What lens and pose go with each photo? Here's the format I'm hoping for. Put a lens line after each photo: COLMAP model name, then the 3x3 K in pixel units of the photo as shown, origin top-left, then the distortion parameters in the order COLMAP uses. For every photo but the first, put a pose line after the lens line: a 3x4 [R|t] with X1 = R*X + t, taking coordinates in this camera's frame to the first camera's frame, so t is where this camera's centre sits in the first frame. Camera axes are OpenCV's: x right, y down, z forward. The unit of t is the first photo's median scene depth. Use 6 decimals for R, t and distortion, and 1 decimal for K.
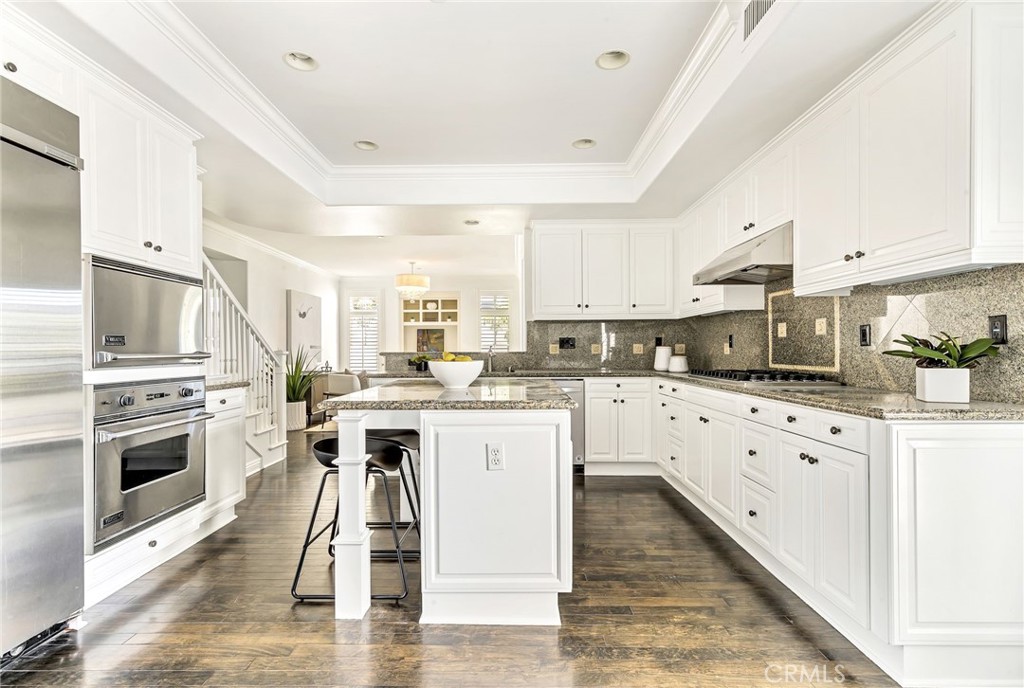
lens RADIAL K [[480.6, 0, 512.0], [0, 480.6, 344.0], [0, 0, 1]] dist [-0.003359, -0.000270]
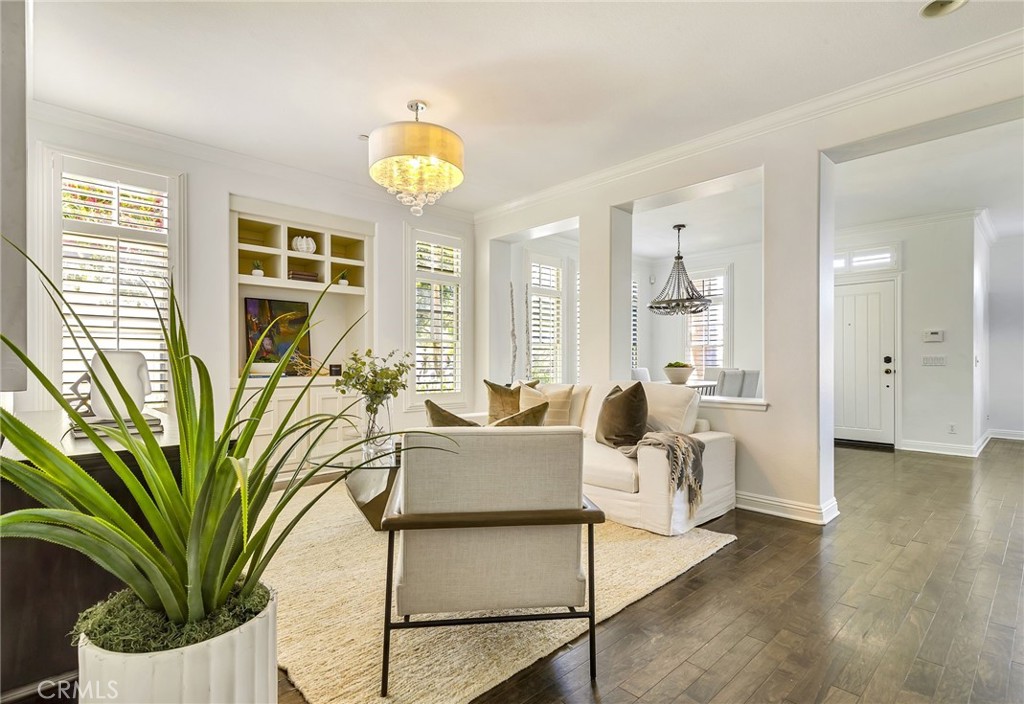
lens RADIAL K [[499.5, 0, 491.9], [0, 499.5, 358.7], [0, 0, 1]] dist [0.019833, -0.000078]
pose [[0.726070, 0.004506, 0.687606, -0.355384], [-0.008832, 0.999957, 0.002772, 0.020236], [-0.687564, -0.008086, 0.726079, 0.559297]]
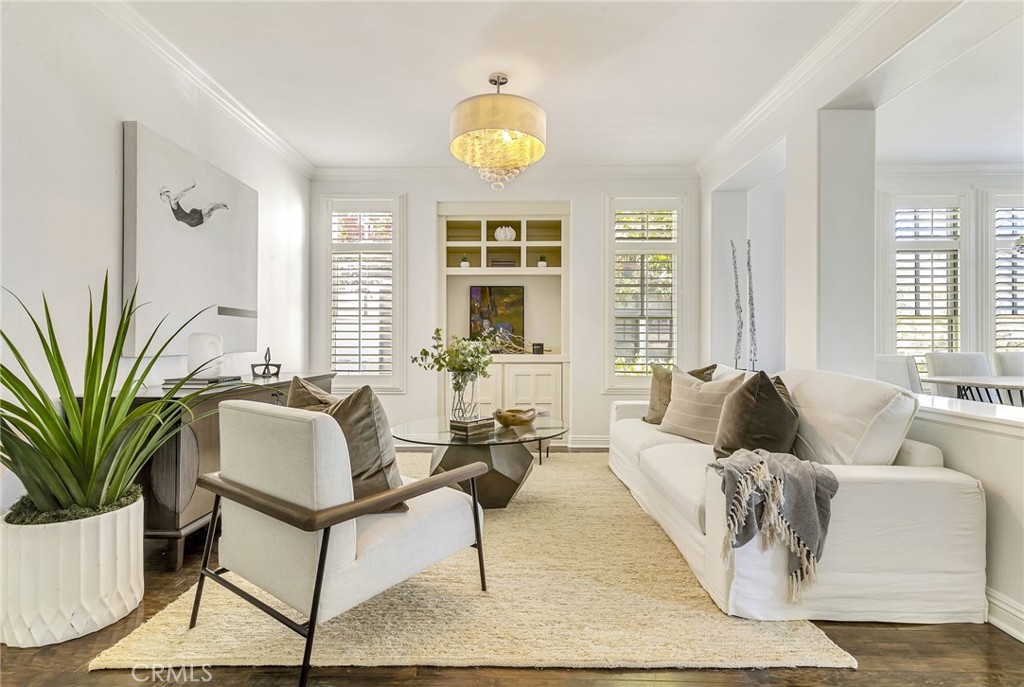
lens RADIAL K [[480.6, 0, 512.0], [0, 480.6, 343.5], [0, 0, 1]] dist [-0.003359, -0.000270]
pose [[0.999950, 0.004854, 0.008771, -0.164942], [-0.004995, 0.999858, 0.016067, 0.021101], [-0.008692, -0.016110, 0.999832, 0.525650]]
